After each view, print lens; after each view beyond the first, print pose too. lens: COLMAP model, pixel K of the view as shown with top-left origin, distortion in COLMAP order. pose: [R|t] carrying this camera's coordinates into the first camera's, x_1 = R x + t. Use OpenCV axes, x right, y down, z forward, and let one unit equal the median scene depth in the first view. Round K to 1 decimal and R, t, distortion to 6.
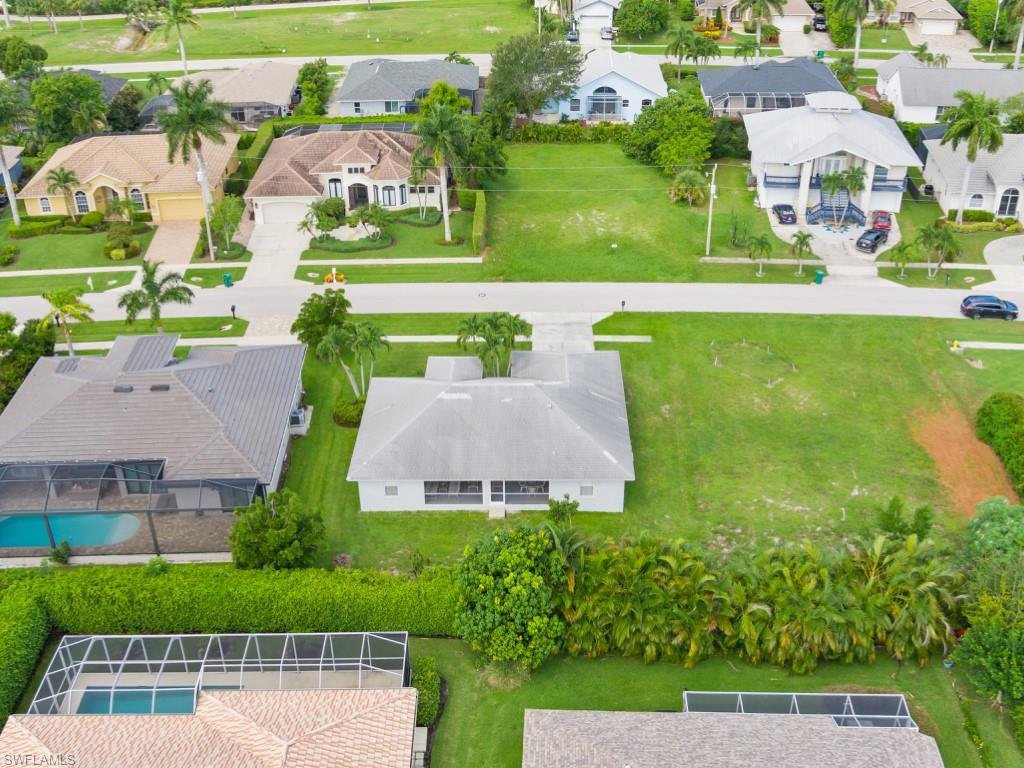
lens RADIAL K [[1086.5, 0, 512.0], [0, 1086.5, 384.0], [0, 0, 1]] dist [-0.012209, -0.011664]
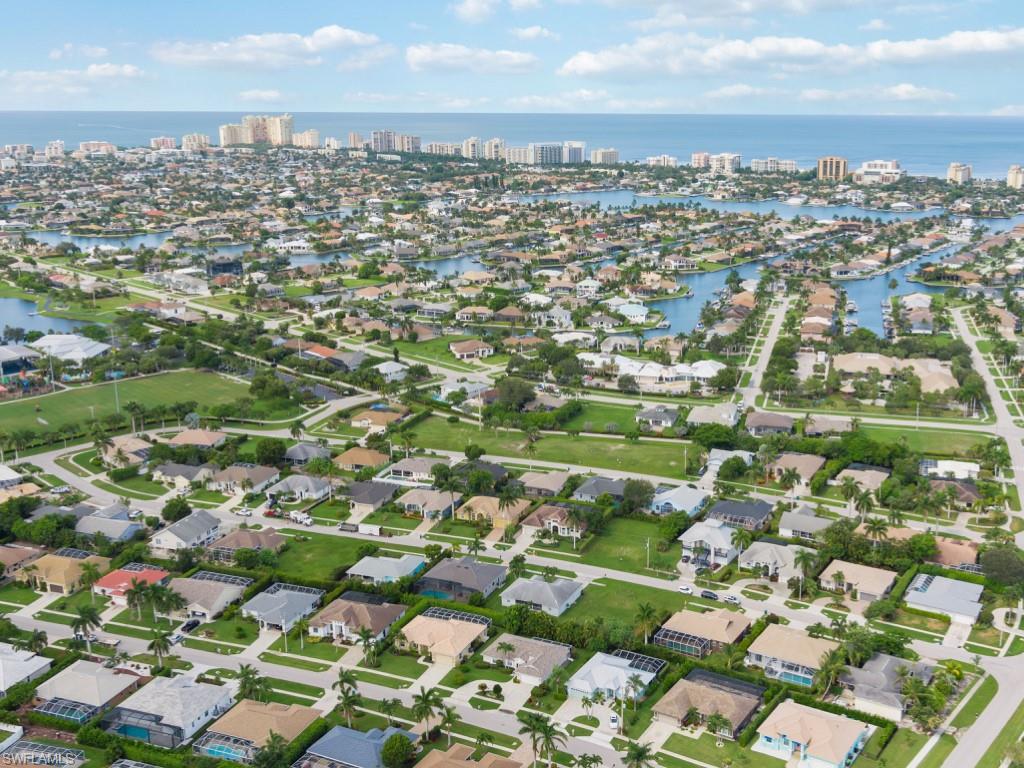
lens RADIAL K [[1086.5, 0, 512.0], [0, 1086.5, 384.0], [0, 0, 1]] dist [-0.012209, -0.011664]
pose [[0.902547, 0.105879, -0.417370, 1.220074], [-0.217921, 0.948314, -0.230677, 0.208260], [0.371374, 0.299150, 0.878971, -2.292197]]
